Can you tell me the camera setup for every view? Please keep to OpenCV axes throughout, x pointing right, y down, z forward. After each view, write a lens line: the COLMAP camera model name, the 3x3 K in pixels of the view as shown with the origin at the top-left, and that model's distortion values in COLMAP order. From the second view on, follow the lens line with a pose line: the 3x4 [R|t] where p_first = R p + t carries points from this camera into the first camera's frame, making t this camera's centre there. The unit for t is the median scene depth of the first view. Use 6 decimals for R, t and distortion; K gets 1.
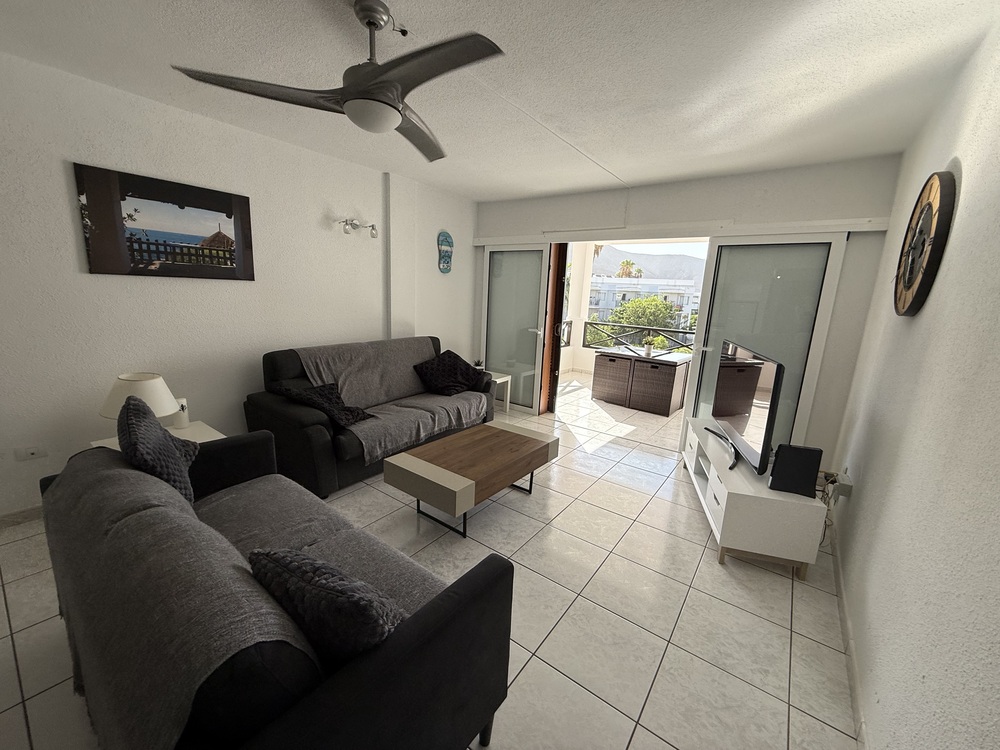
lens RADIAL K [[397.6, 0, 504.7], [0, 397.6, 376.4], [0, 0, 1]] dist [-0.004822, 0.001439]
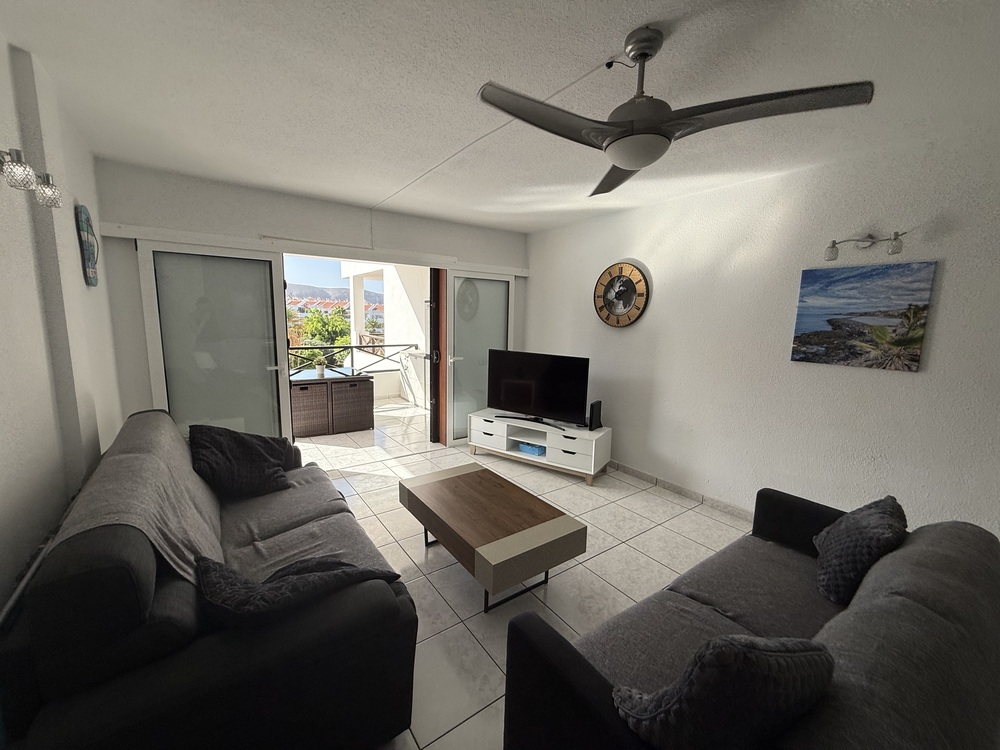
lens RADIAL K [[397.6, 0, 489.2], [0, 397.6, 374.4], [0, 0, 1]] dist [-0.004822, 0.001439]
pose [[0.320314, -0.177861, 0.930465, -0.754174], [0.194365, 0.973659, 0.119207, -0.178178], [-0.927157, 0.142666, 0.346447, 0.576366]]
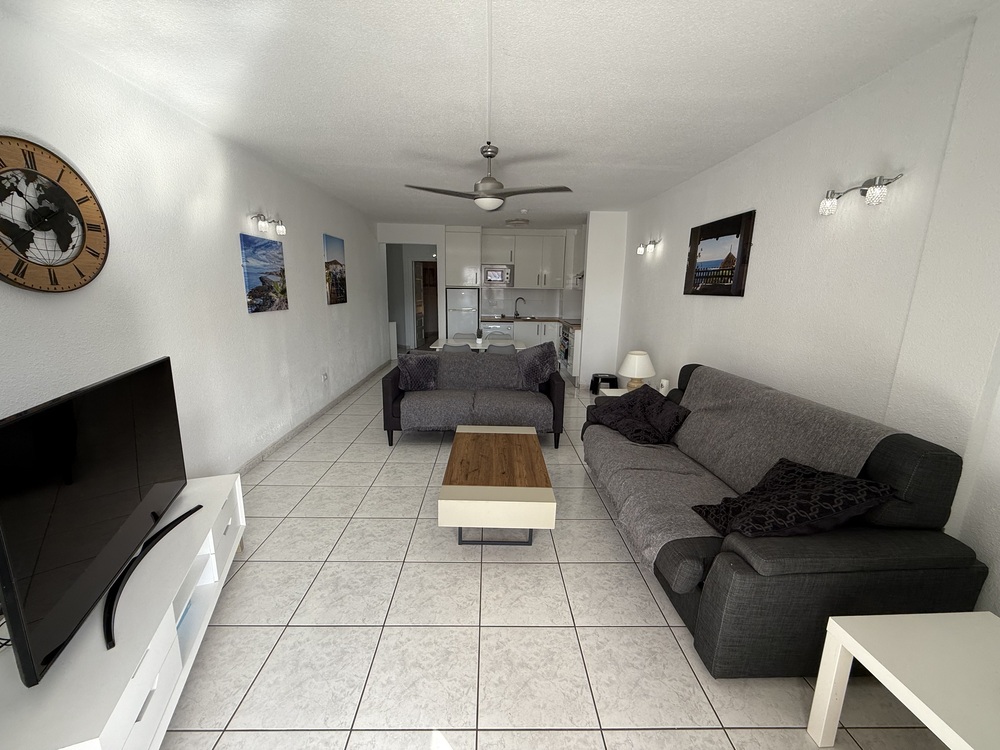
lens RADIAL K [[397.6, 0, 503.9], [0, 397.6, 380.5], [0, 0, 1]] dist [-0.004822, 0.001439]
pose [[-0.788181, 0.080284, -0.610185, 0.446034], [-0.181228, 0.917219, 0.354776, -0.300036], [0.588156, 0.390211, -0.708384, 1.466062]]
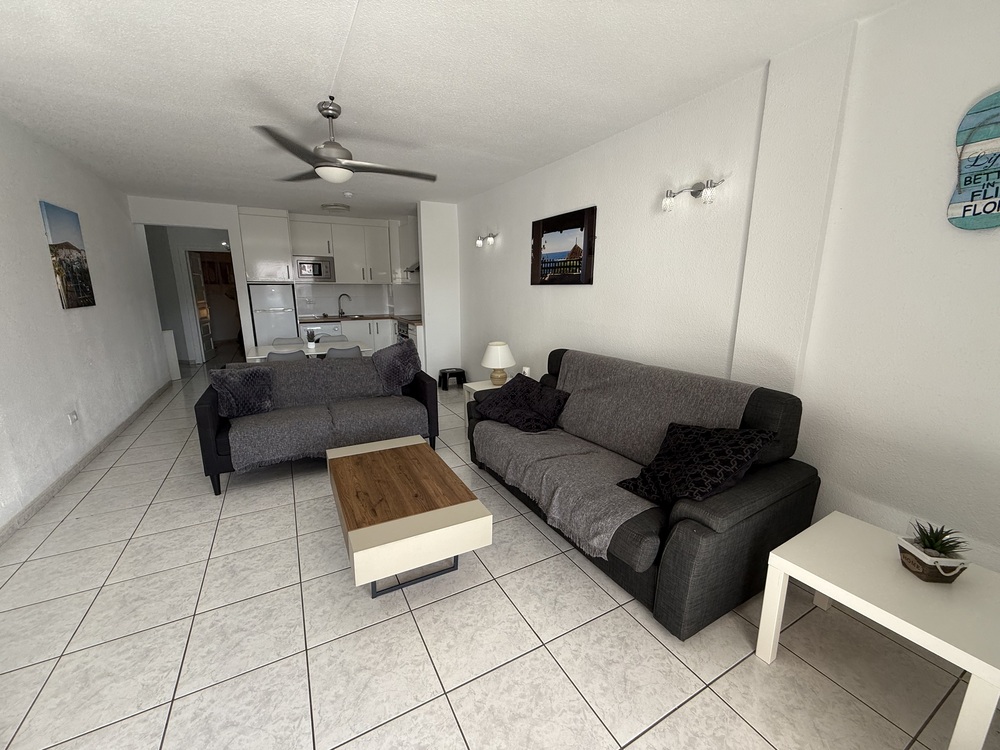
lens RADIAL K [[397.6, 0, 504.0], [0, 397.6, 378.1], [0, 0, 1]] dist [-0.004822, 0.001439]
pose [[-0.425292, 0.155406, -0.891614, 0.475180], [-0.210860, 0.941024, 0.264596, -0.244215], [0.880150, 0.300537, -0.367442, 1.298855]]
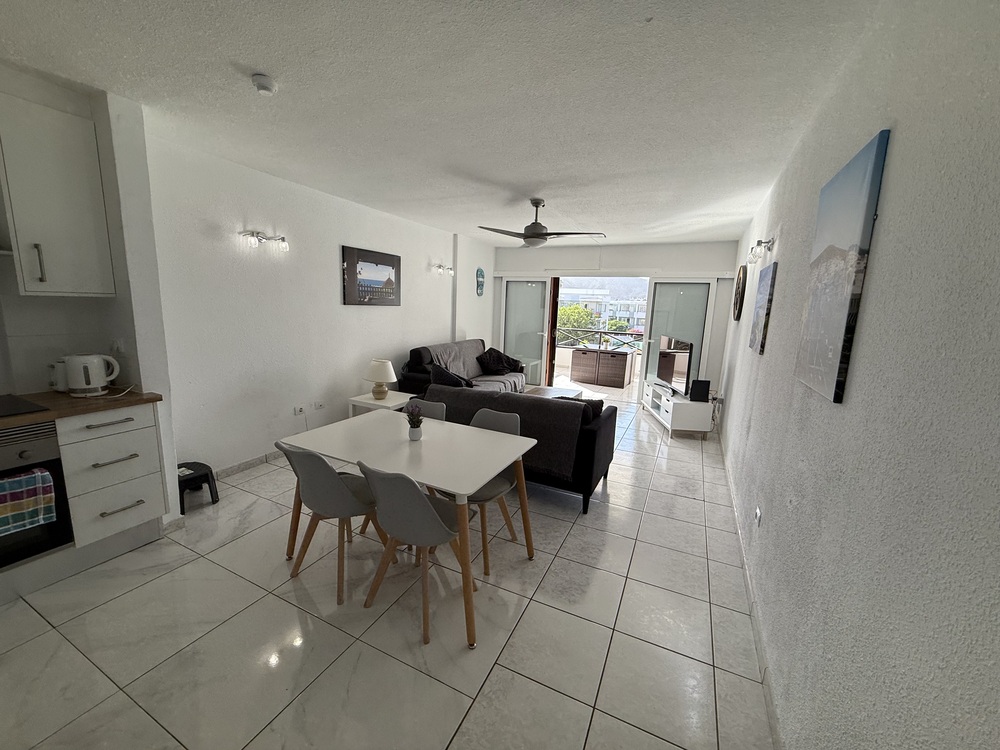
lens RADIAL K [[397.6, 0, 506.1], [0, 397.6, 375.3], [0, 0, 1]] dist [-0.004822, 0.001439]
pose [[0.981592, -0.043038, 0.186078, -0.533341], [0.047487, 0.998681, -0.019518, 0.102523], [-0.184993, 0.027995, 0.982341, -0.707030]]
